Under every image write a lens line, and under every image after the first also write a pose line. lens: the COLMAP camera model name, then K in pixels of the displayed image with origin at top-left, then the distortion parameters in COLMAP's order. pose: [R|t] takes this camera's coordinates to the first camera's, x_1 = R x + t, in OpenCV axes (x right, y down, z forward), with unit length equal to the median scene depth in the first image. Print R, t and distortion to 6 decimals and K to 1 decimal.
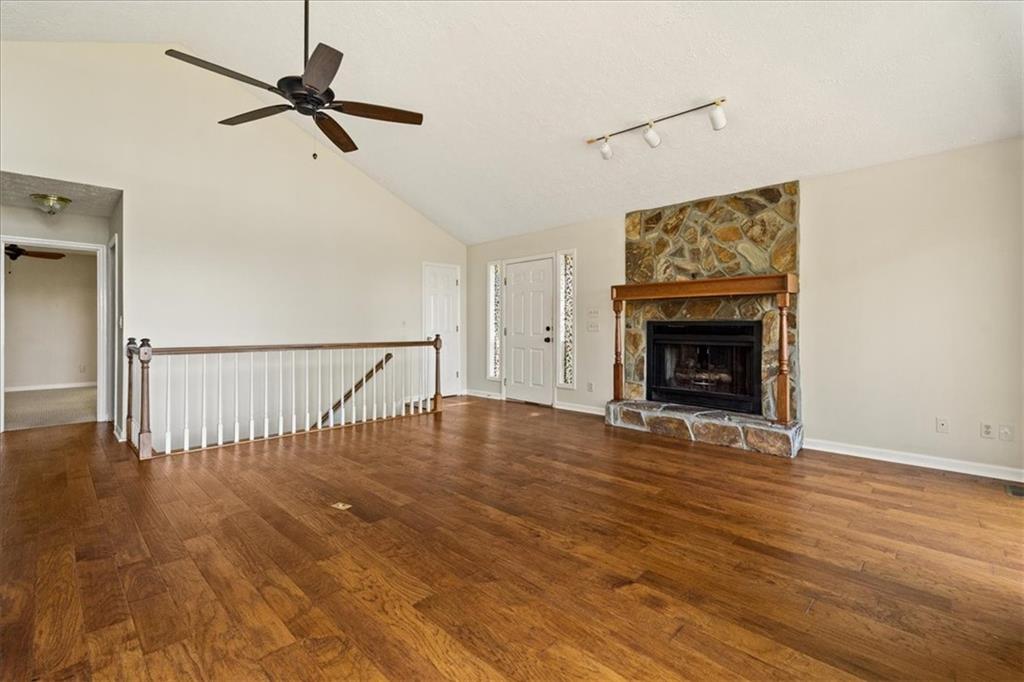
lens RADIAL K [[459.9, 0, 511.9], [0, 459.9, 326.5], [0, 0, 1]] dist [-0.000268, 0.000153]
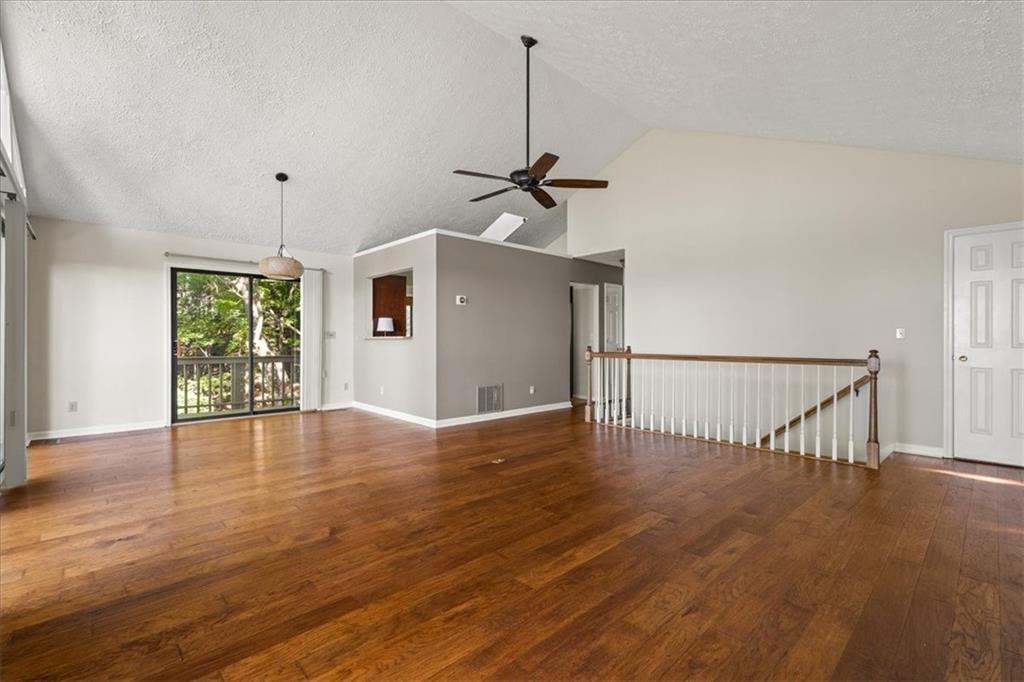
lens RADIAL K [[452.1, 0, 512.0], [0, 452.1, 341.0], [0, 0, 1]] dist [0.000168, -0.000001]
pose [[-0.042016, 0.004009, -0.999109, 0.645228], [0.003865, 0.999985, 0.003850, 0.000084], [0.999109, -0.003699, -0.042031, 0.662762]]
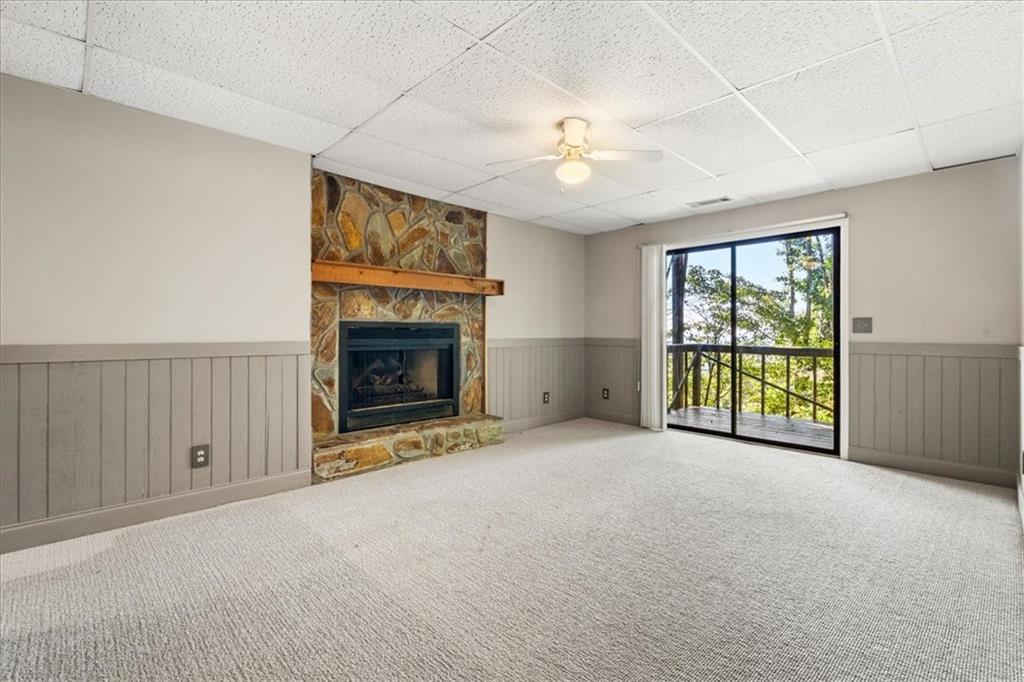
lens RADIAL K [[459.9, 0, 511.9], [0, 459.9, 326.5], [0, 0, 1]] dist [-0.000268, 0.000153]
pose [[0.025247, 0.003281, 0.999676, -0.448281], [-0.006951, 0.999971, -0.003106, -0.002645], [-0.999657, -0.006871, 0.025269, 0.806906]]
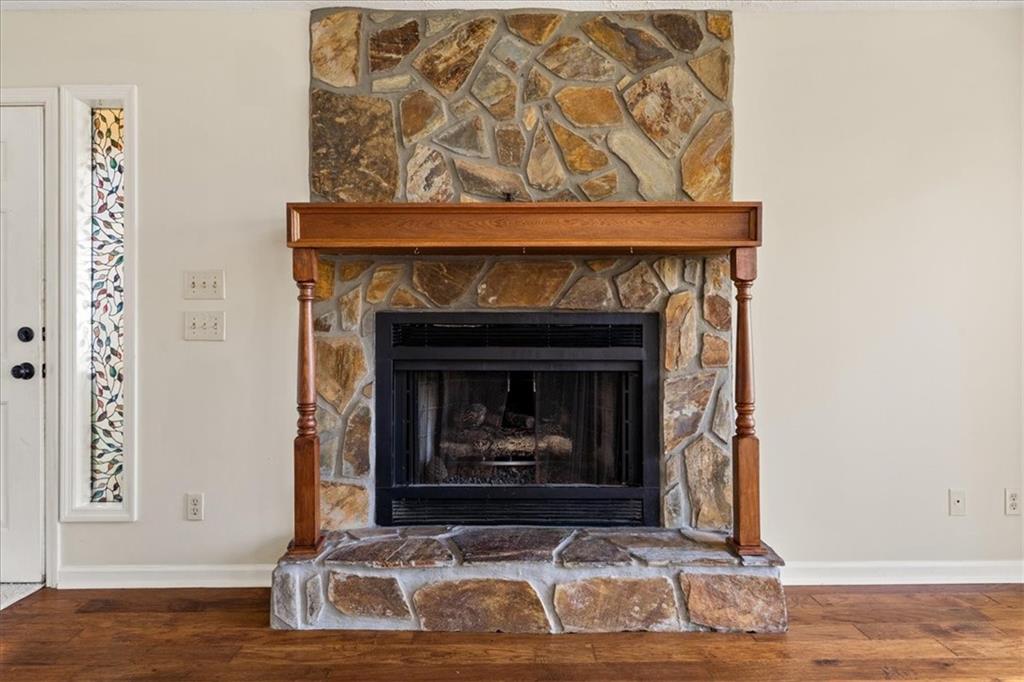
lens RADIAL K [[647.3, 0, 511.6], [0, 647.3, 327.8], [0, 0, 1]] dist [-0.002388, 0.000199]
pose [[0.704759, -0.004054, 0.709435, 0.001195], [0.002625, 0.999992, 0.003106, -0.000308], [-0.709442, -0.000327, 0.704764, 0.619905]]
